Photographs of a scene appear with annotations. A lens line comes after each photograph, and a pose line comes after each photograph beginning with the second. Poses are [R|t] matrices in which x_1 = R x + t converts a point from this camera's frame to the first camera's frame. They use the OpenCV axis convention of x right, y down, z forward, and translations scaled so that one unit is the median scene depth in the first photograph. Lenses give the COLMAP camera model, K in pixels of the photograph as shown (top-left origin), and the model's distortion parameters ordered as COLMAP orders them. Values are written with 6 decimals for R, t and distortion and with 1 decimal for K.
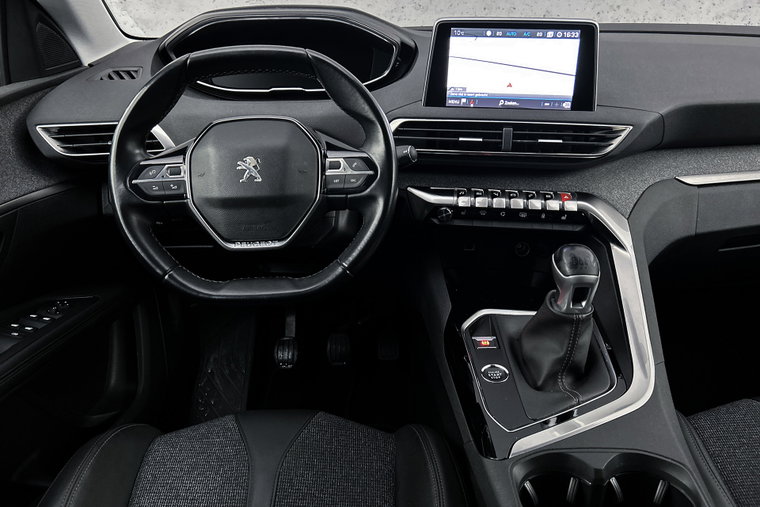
lens RADIAL K [[569.8, 0, 382.8], [0, 569.8, 260.1], [0, 0, 1]] dist [0.056226, -0.078165]
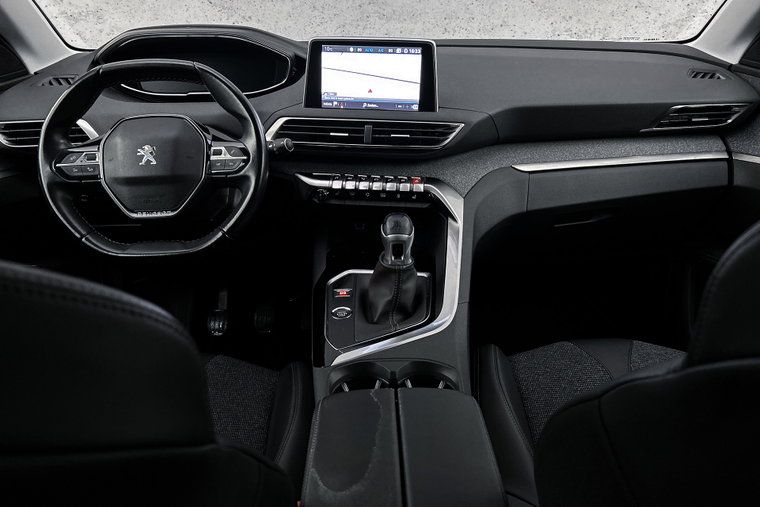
lens RADIAL K [[565.4, 0, 380.3], [0, 565.4, 261.2], [0, 0, 1]] dist [0.090544, -0.125001]
pose [[0.999861, -0.003913, 0.016194, 0.223906], [0.004017, 0.999972, -0.006364, 0.075199], [-0.016169, 0.006429, 0.999849, -0.243496]]
